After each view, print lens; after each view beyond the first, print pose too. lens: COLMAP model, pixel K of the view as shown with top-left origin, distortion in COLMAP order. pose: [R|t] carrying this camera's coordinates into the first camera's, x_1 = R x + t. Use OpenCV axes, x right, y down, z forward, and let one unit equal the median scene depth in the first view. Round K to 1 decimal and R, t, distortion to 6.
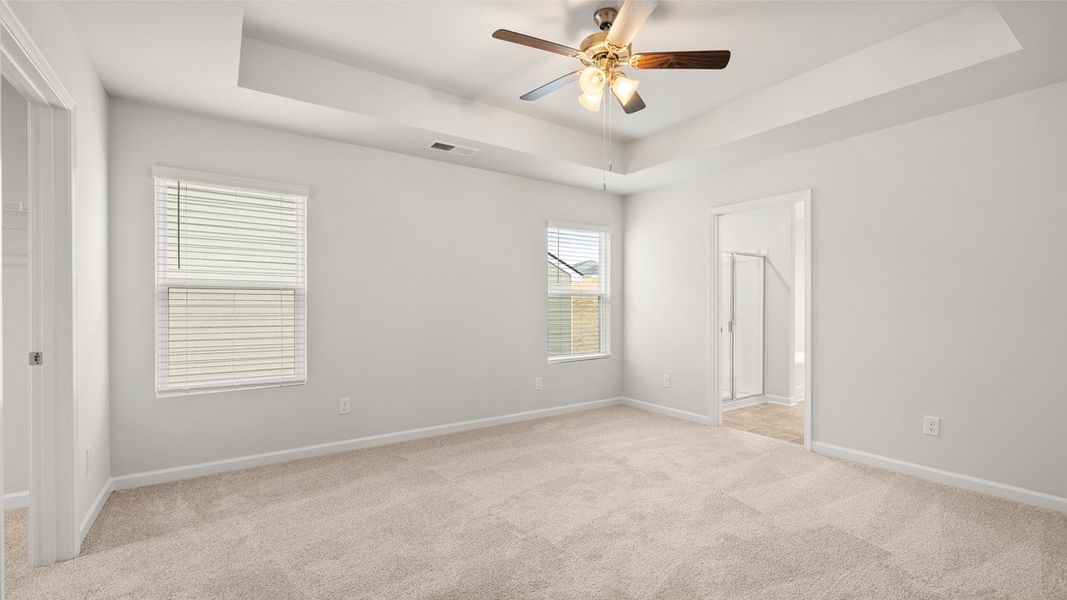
lens RADIAL K [[458.6, 0, 535.2], [0, 458.6, 302.3], [0, 0, 1]] dist [0.001428, 0.000342]
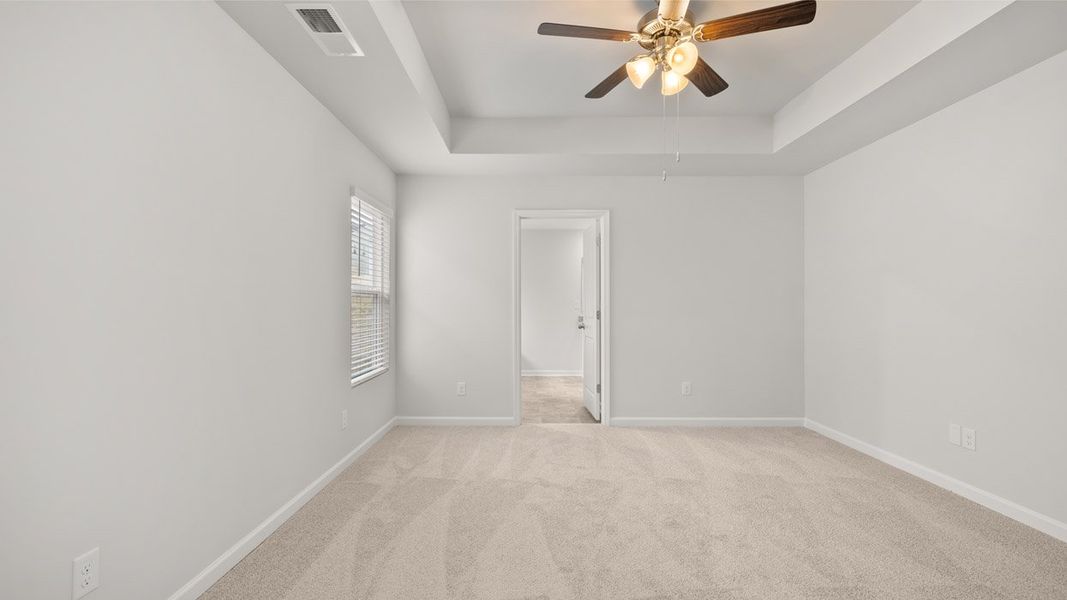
lens RADIAL K [[458.6, 0, 535.2], [0, 458.6, 302.3], [0, 0, 1]] dist [0.001428, 0.000342]
pose [[0.568932, 0.004760, 0.822371, -0.489265], [-0.007028, 0.999975, -0.000926, -0.001071], [-0.822355, -0.005253, 0.568951, 0.453002]]
